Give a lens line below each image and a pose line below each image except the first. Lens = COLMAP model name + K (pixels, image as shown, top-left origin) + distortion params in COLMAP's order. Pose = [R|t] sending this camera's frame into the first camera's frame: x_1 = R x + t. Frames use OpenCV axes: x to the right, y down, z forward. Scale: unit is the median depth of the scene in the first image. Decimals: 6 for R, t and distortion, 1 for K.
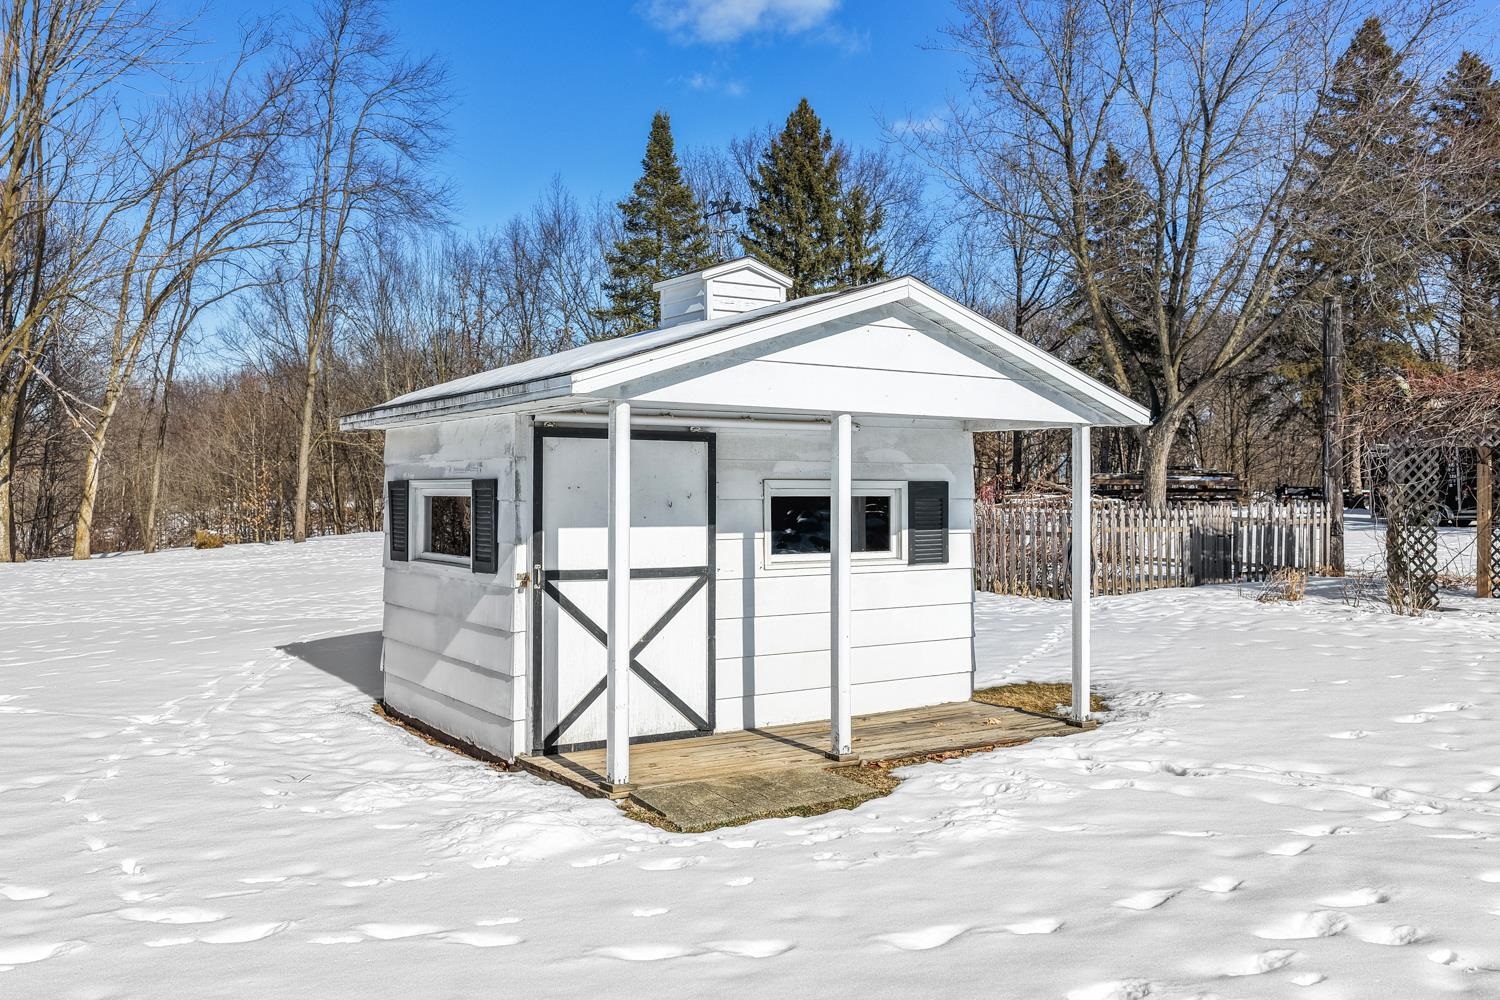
lens RADIAL K [[1269.0, 0, 750.0], [0, 1269.0, 500.0], [0, 0, 1]] dist [0.022849, 0.004228]
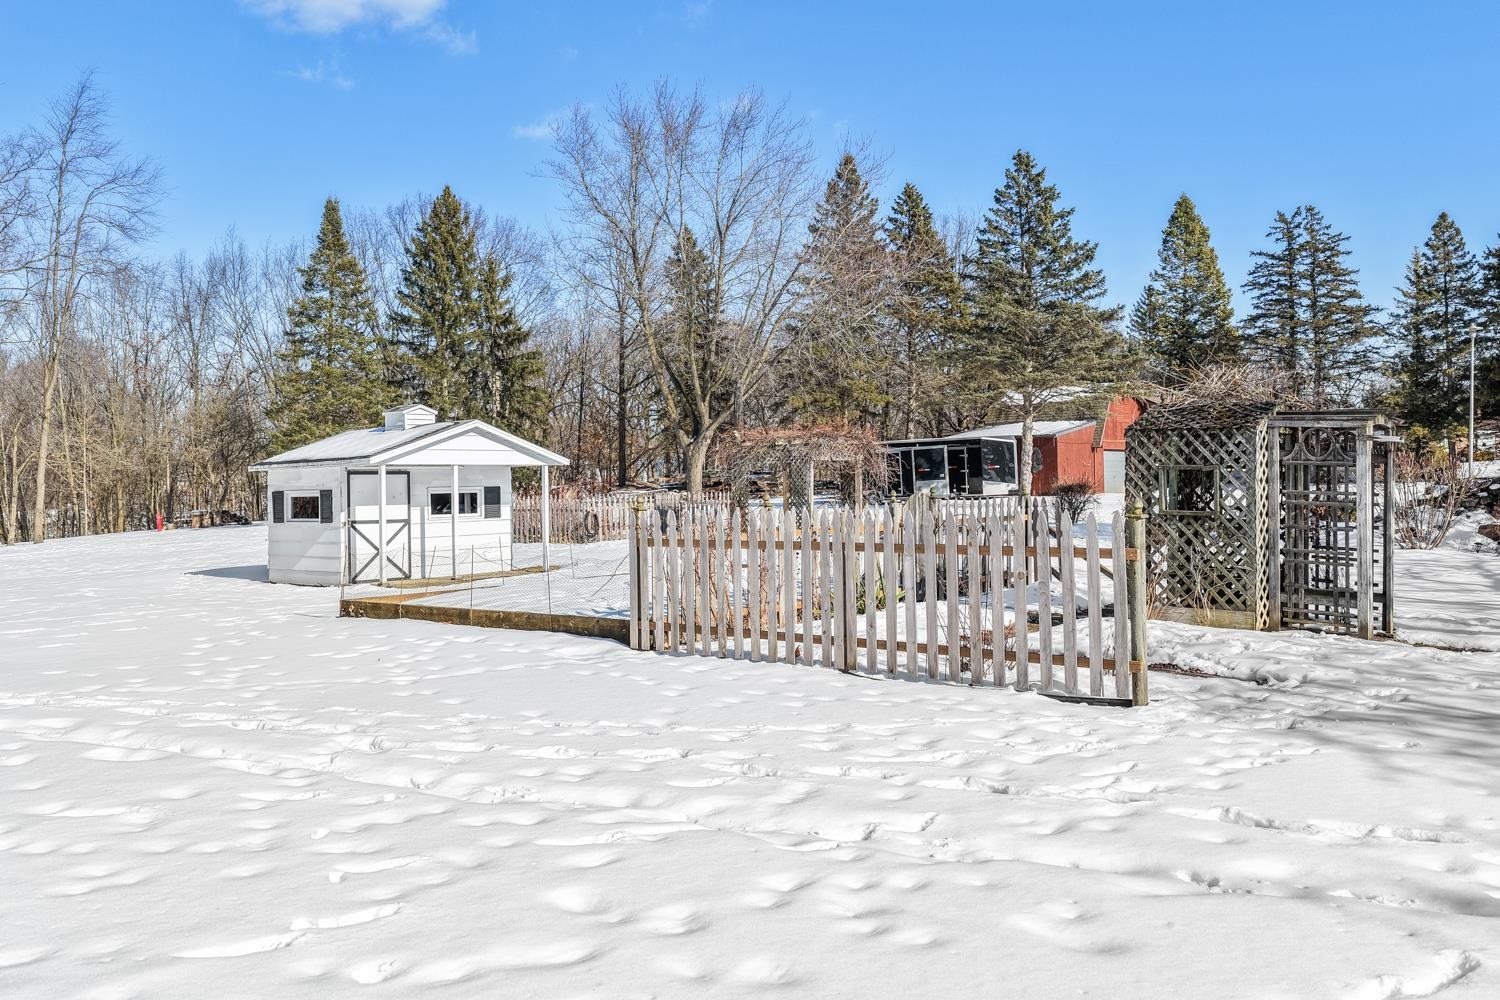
lens RADIAL K [[1302.6, 0, 746.8], [0, 1302.6, 430.5], [0, 0, 1]] dist [0.034696, 0.006063]
pose [[0.965954, -0.011045, 0.258478, -0.046129], [0.024625, 0.998477, -0.049359, 0.015454], [-0.257540, 0.054044, 0.964755, -1.716564]]
